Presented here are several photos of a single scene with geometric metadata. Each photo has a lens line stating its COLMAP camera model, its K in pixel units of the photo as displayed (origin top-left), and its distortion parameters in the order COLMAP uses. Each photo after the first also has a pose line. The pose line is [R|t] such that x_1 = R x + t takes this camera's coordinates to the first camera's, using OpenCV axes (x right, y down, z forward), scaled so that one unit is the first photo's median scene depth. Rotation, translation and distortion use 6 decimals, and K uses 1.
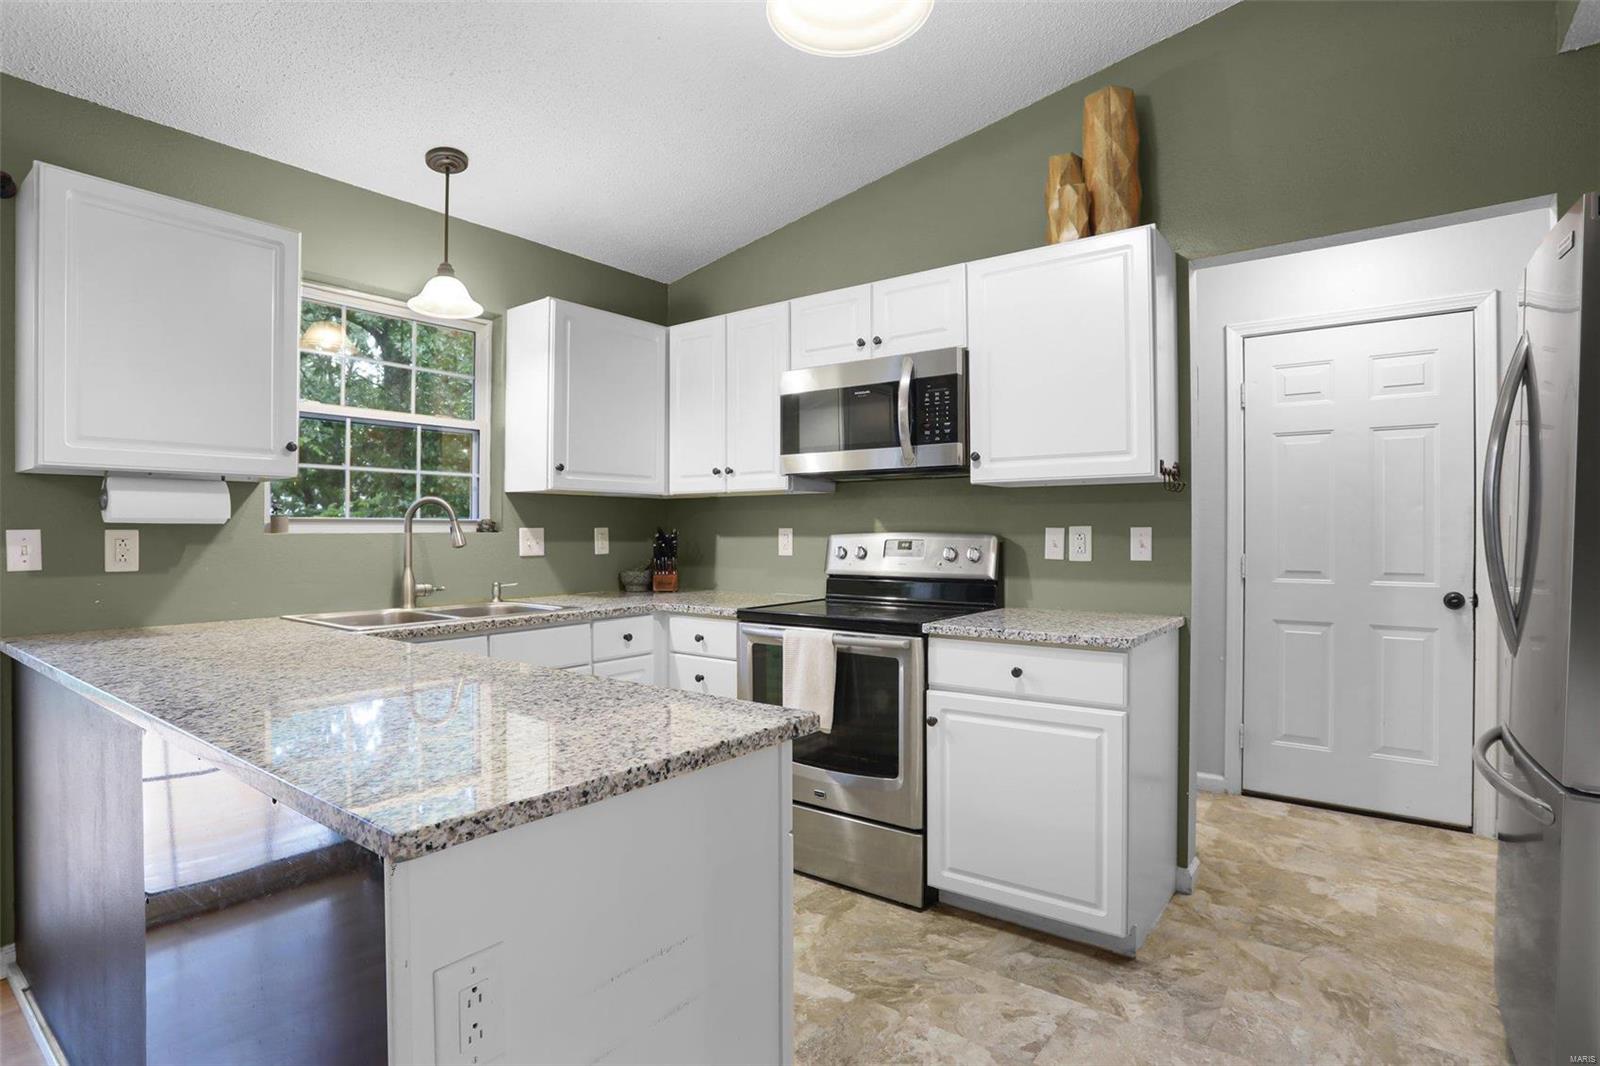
lens RADIAL K [[809.6, 0, 778.7], [0, 809.6, 533.0], [0, 0, 1]] dist [-0.045517, -0.000038]
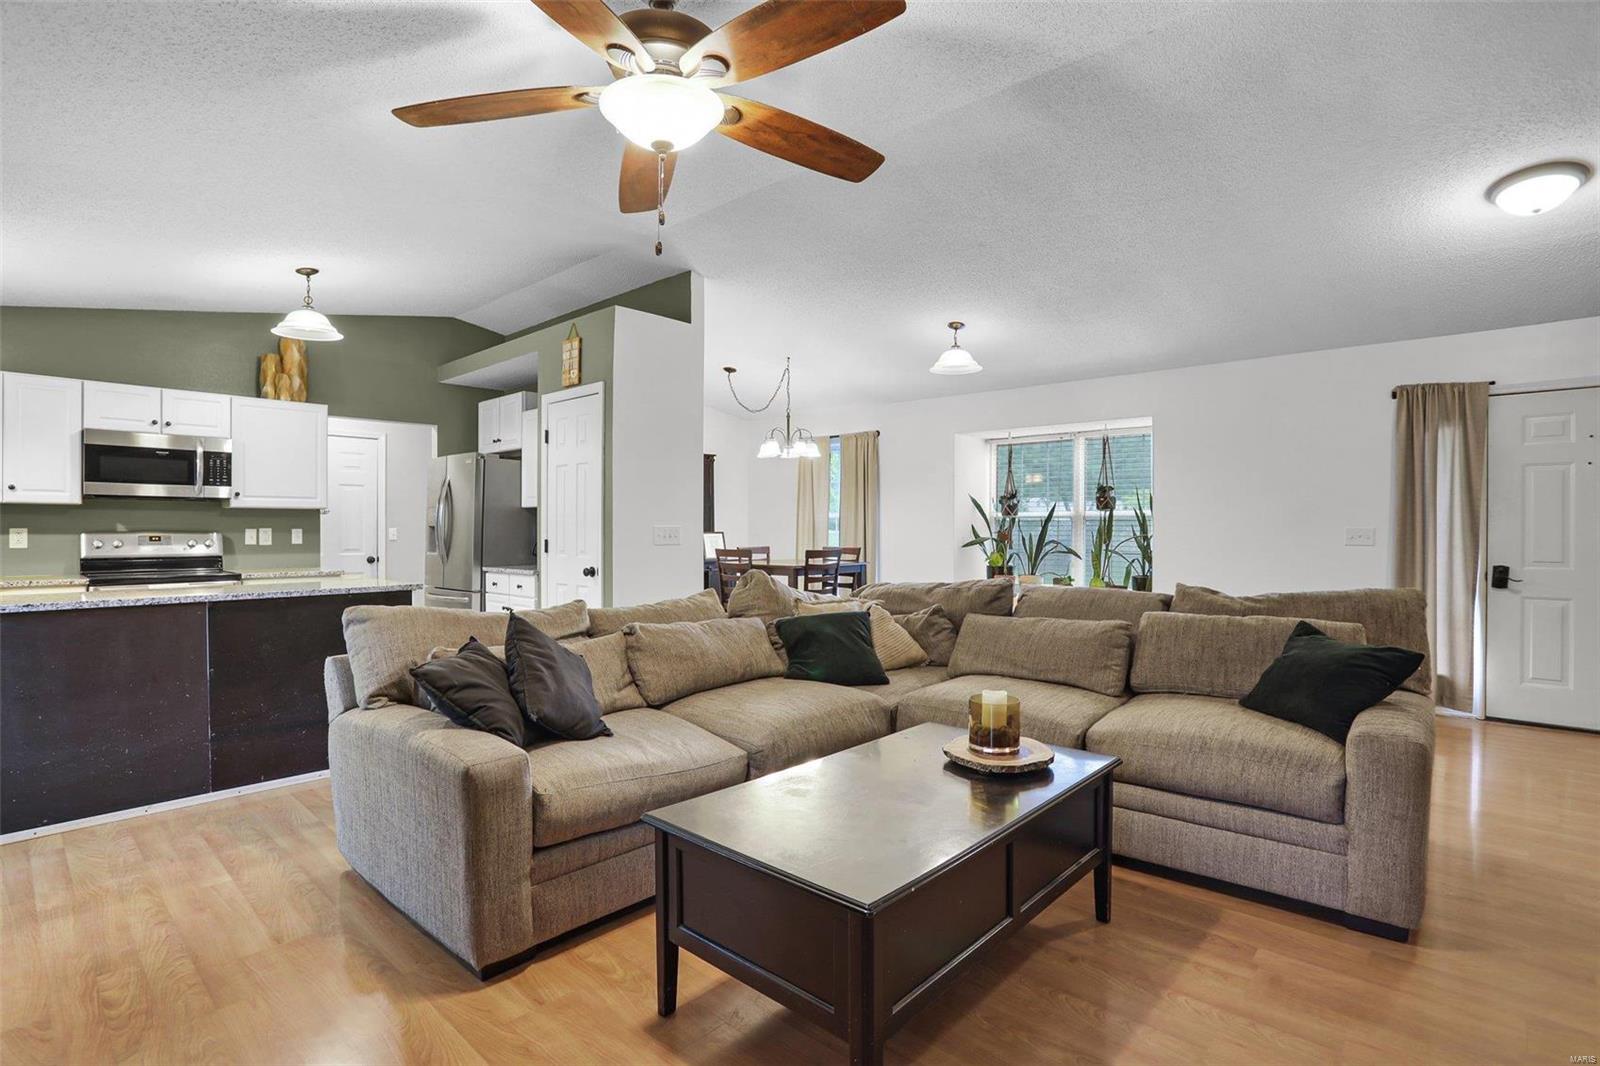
lens RADIAL K [[765.8, 0, 800.0], [0, 765.8, 533.0], [0, 0, 1]] dist [-0.002563, -0.000133]
pose [[0.082296, -0.001831, 0.996606, -1.409239], [0.001872, 0.999997, 0.001682, 0.003074], [-0.996606, 0.001727, 0.082300, -0.518645]]
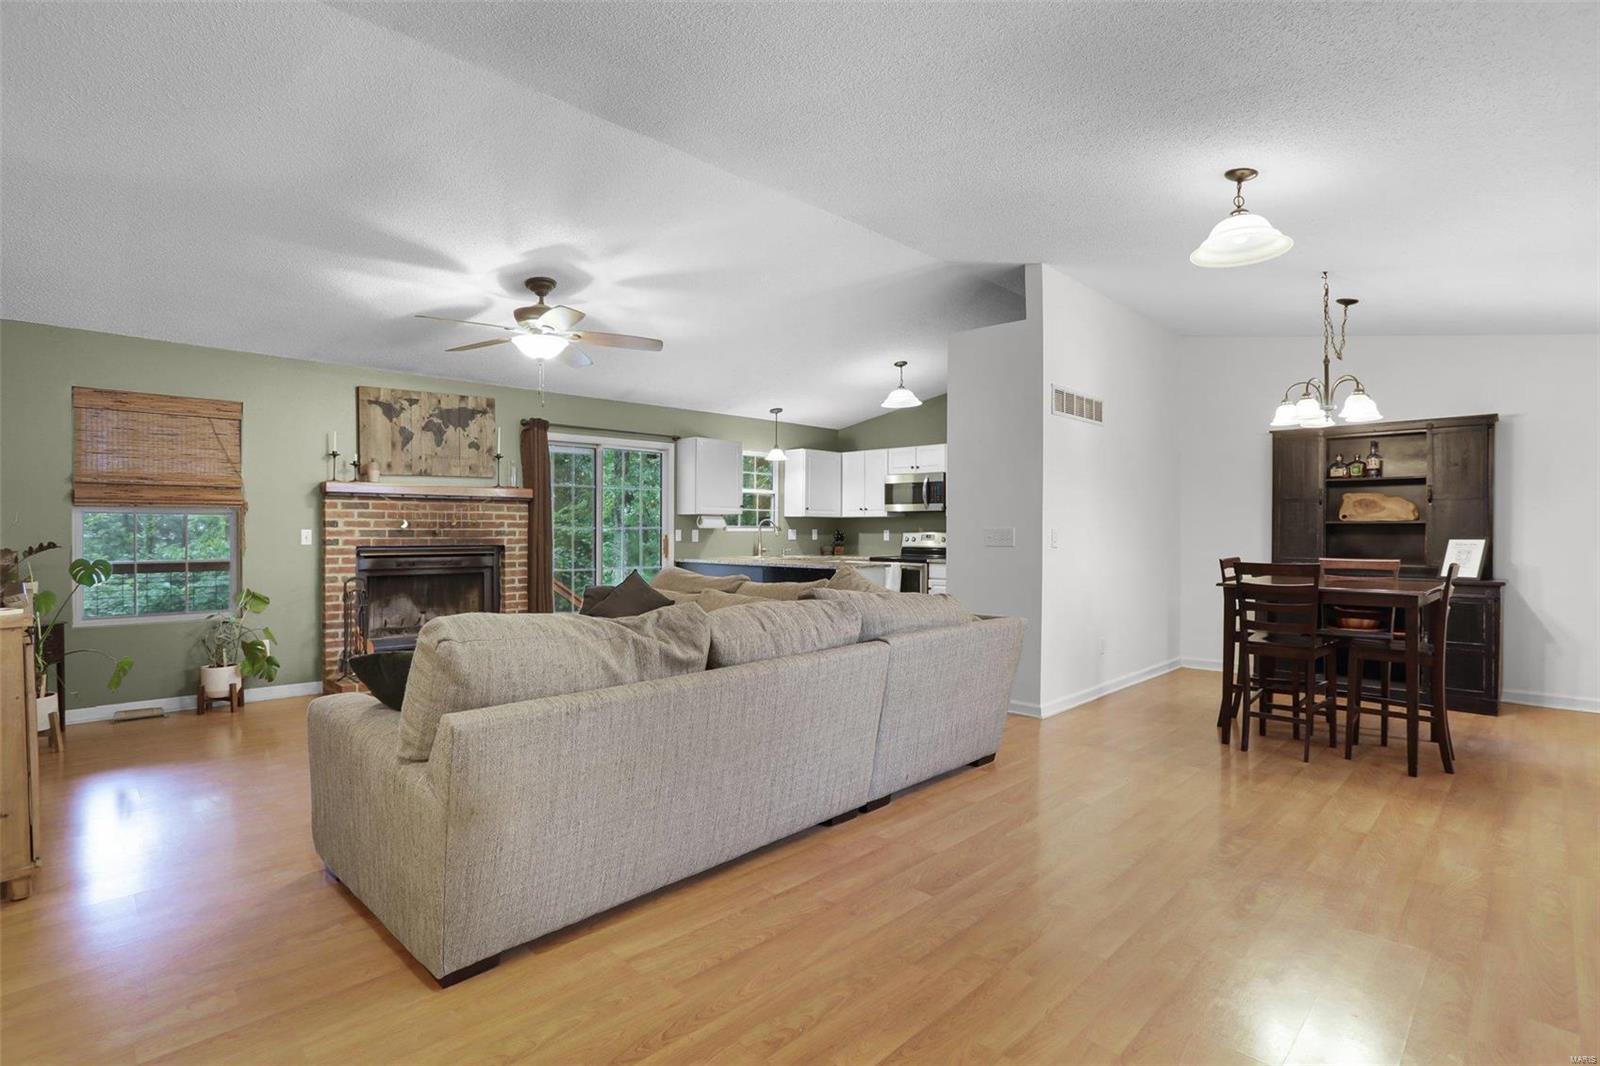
lens RADIAL K [[797.2, 0, 787.9], [0, 797.2, 532.0], [0, 0, 1]] dist [-0.018057, -0.000100]
pose [[0.992649, 0.005440, -0.120905, 0.005158], [-0.005542, 0.999985, -0.000505, 0.003895], [0.120901, 0.001171, 0.992664, -1.921869]]
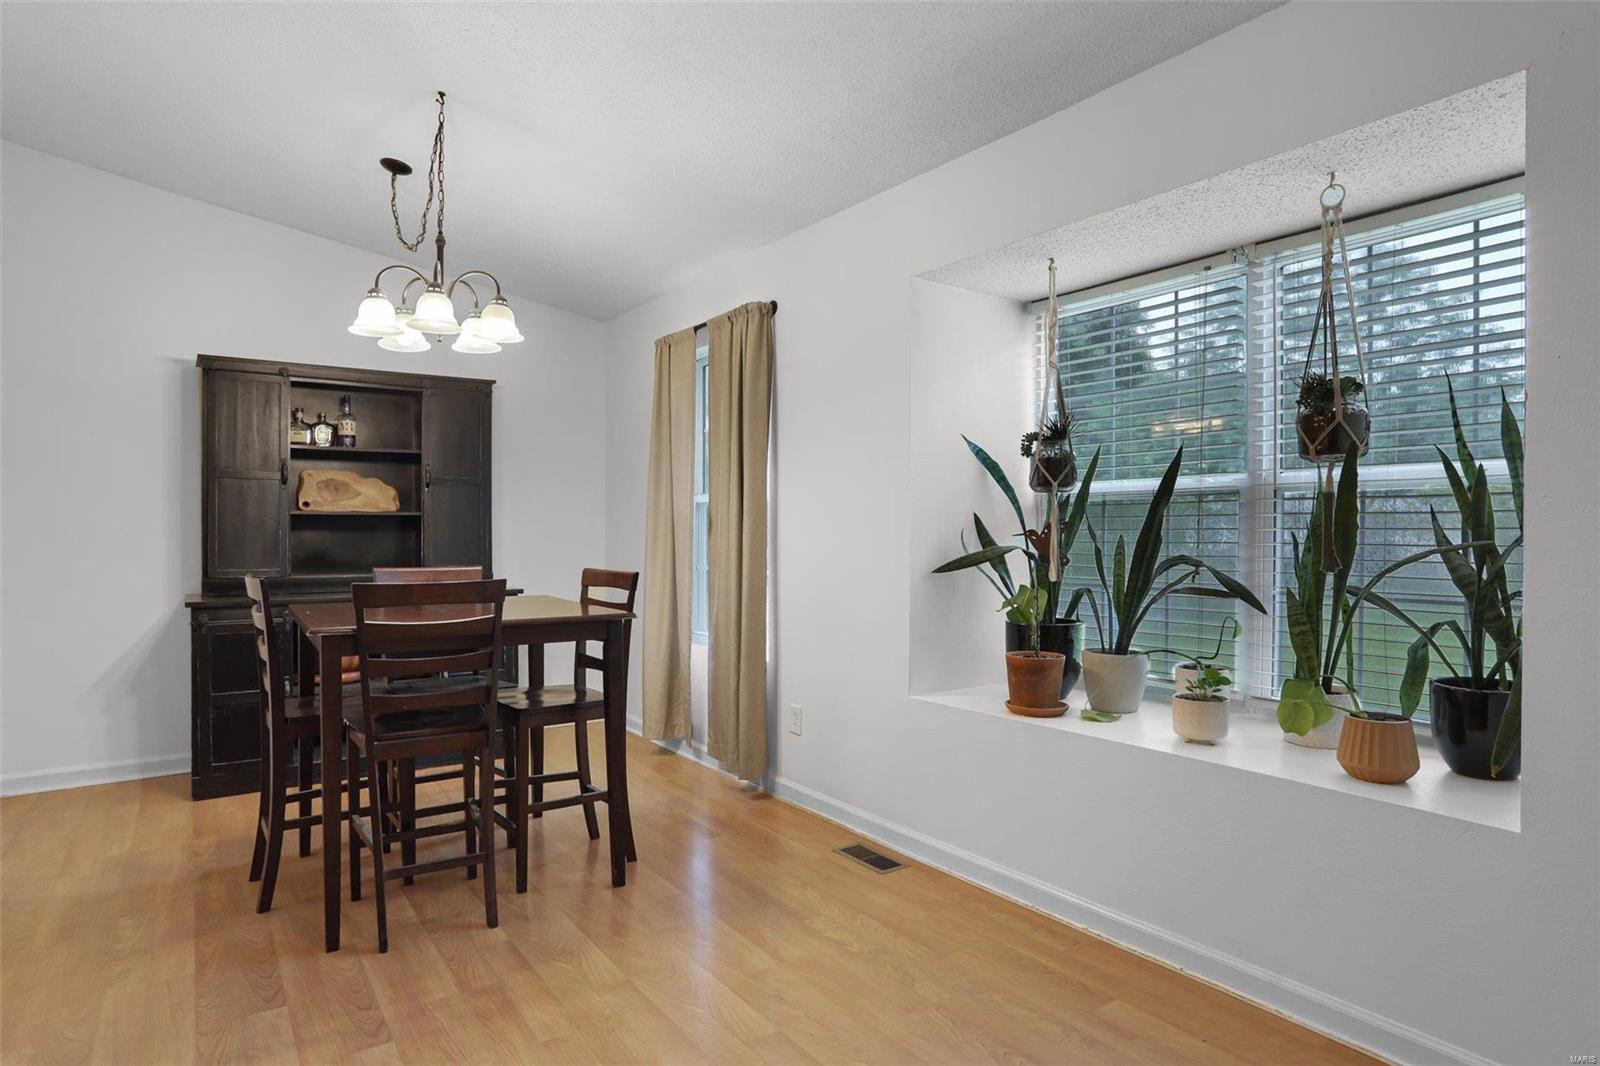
lens RADIAL K [[874.8, 0, 791.3], [0, 874.8, 540.2], [0, 0, 1]] dist [0.006585, 0.001162]
pose [[0.298731, -0.008582, 0.954299, -0.008477], [0.000329, 0.999960, 0.008890, 0.004629], [-0.954337, -0.002341, 0.298722, -0.993140]]
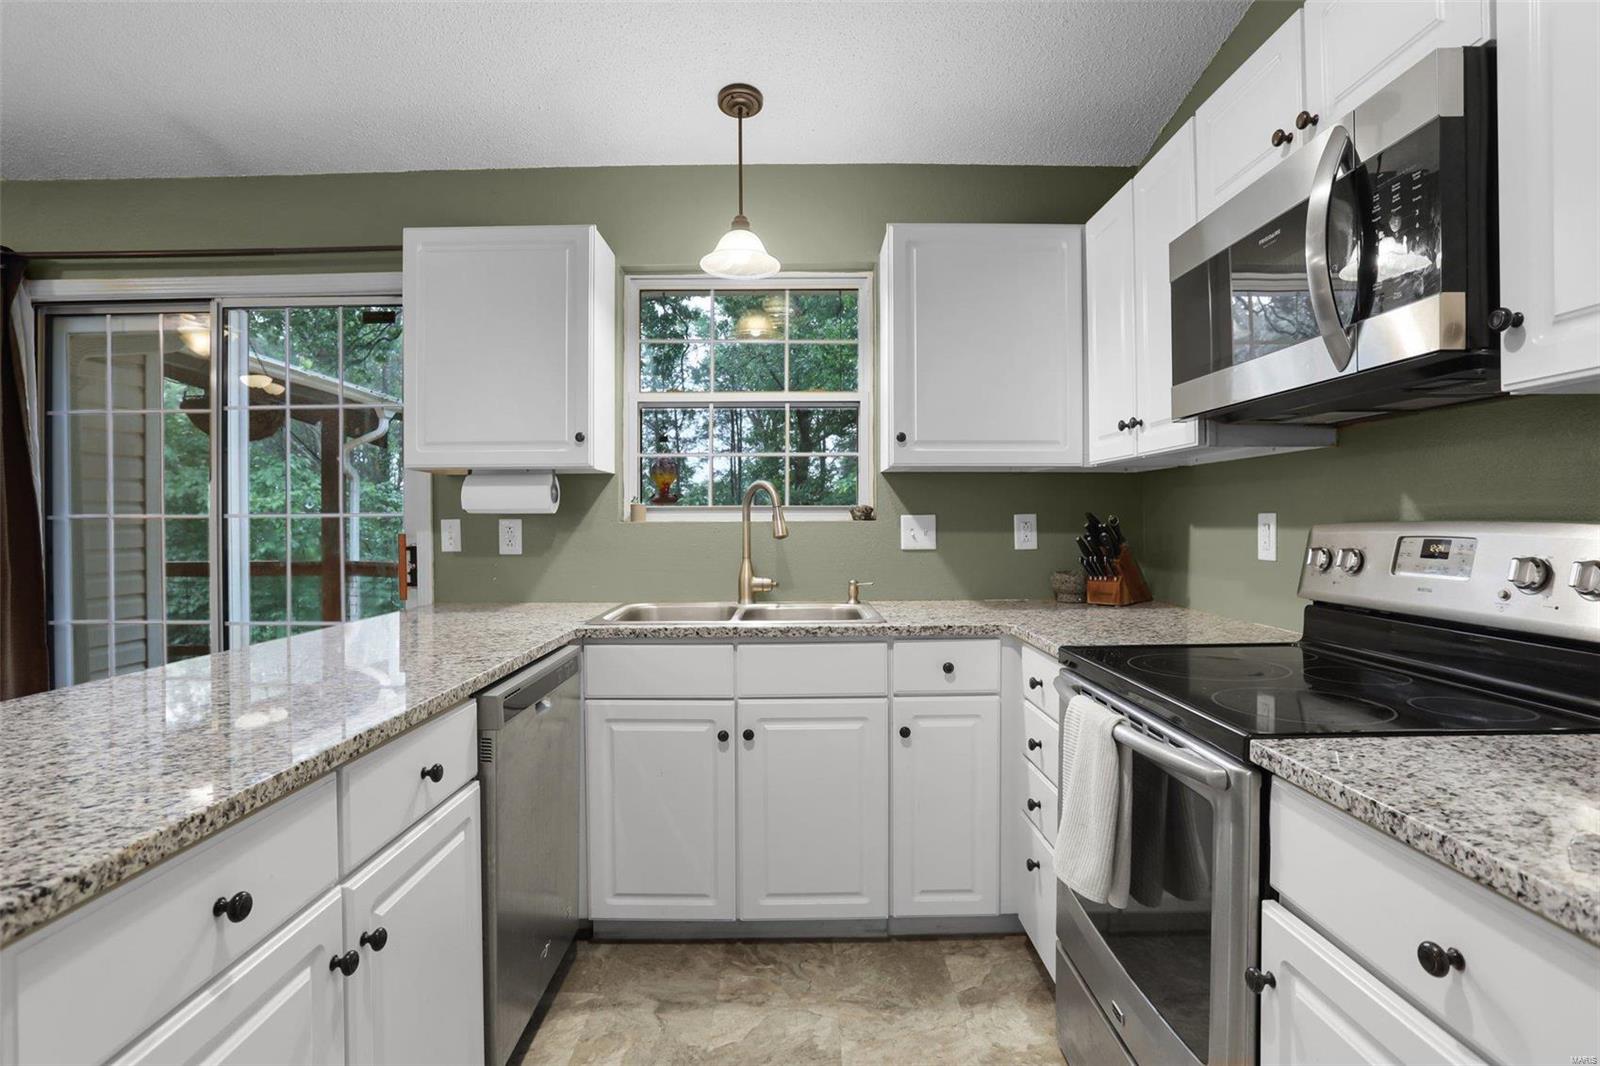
lens RADIAL K [[801.5, 0, 801.1], [0, 801.5, 520.2], [0, 0, 1]] dist [-0.085726, 0.043535]
pose [[0.618232, -0.000701, -0.785995, 0.290359], [0.000920, 1.000000, -0.000169, -0.001535], [0.785995, -0.000619, 0.618233, 0.468543]]
